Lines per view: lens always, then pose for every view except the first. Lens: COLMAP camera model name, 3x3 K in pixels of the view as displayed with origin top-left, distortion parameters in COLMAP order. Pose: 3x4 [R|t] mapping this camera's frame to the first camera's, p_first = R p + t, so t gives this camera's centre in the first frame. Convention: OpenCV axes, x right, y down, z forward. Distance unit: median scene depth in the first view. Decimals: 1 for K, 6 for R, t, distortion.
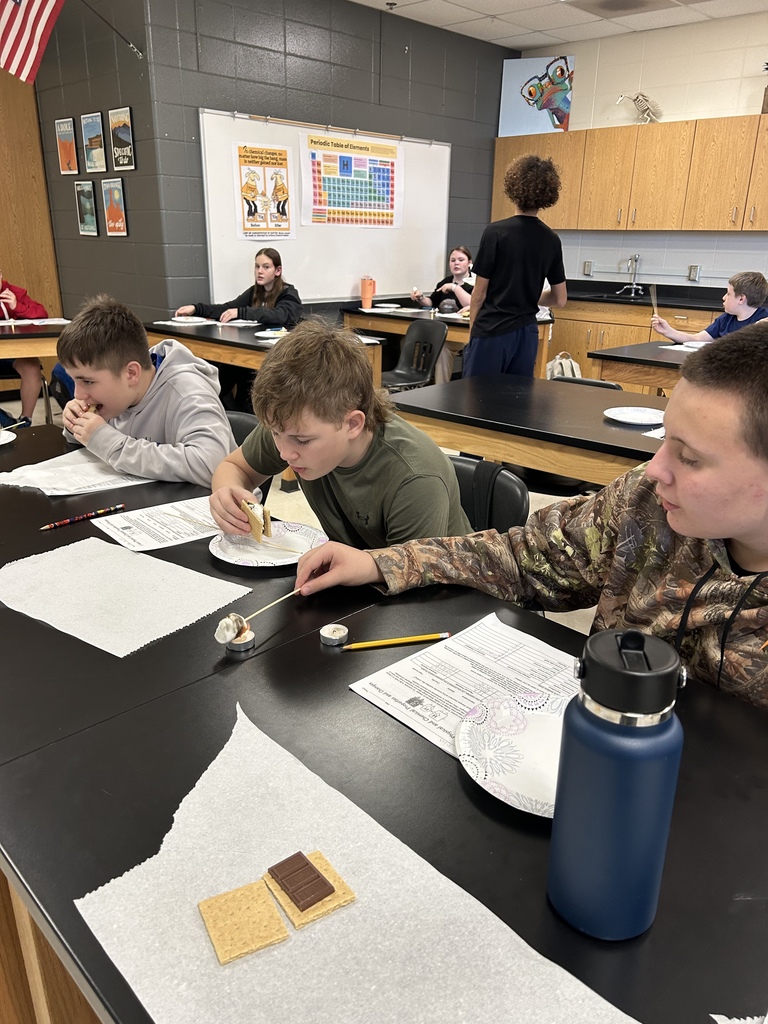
lens RADIAL K [[763.7, 0, 385.8], [0, 763.7, 513.7], [0, 0, 1]] dist [0.012019, -0.013379]
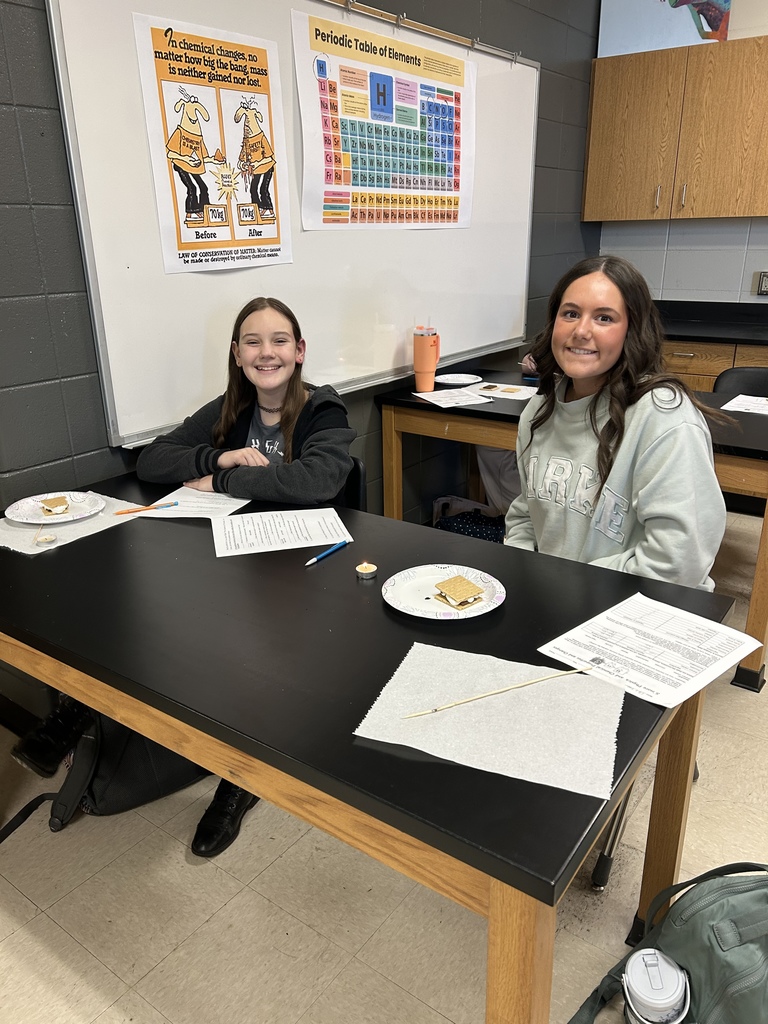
lens RADIAL K [[763.7, 0, 383.7], [0, 763.7, 529.6], [0, 0, 1]] dist [0.012019, -0.013379]
pose [[0.989068, -0.081898, 0.122626, -0.128915], [0.078299, 0.996354, 0.033893, -0.209215], [-0.124955, -0.023921, 0.991874, 0.534412]]
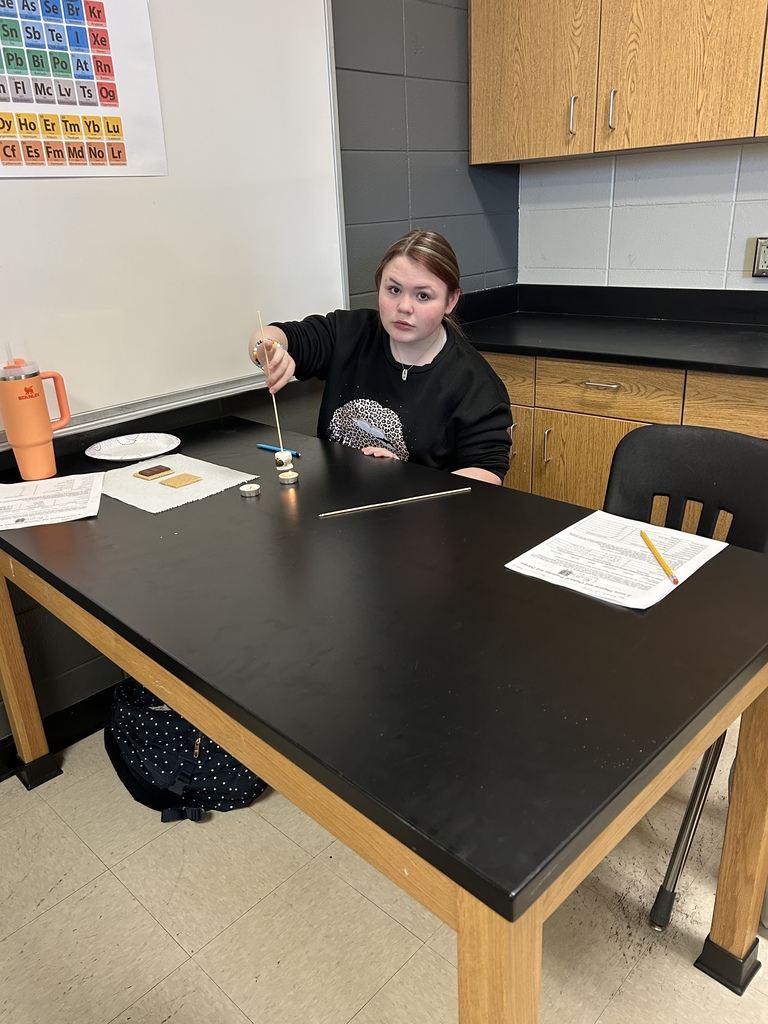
lens RADIAL K [[763.7, 0, 384.7], [0, 763.7, 510.5], [0, 0, 1]] dist [0.012019, -0.013379]
pose [[0.997832, -0.065811, -0.000641, 0.104294], [0.065786, 0.997063, 0.039207, -0.275414], [-0.001941, -0.039164, 0.999231, 0.771258]]
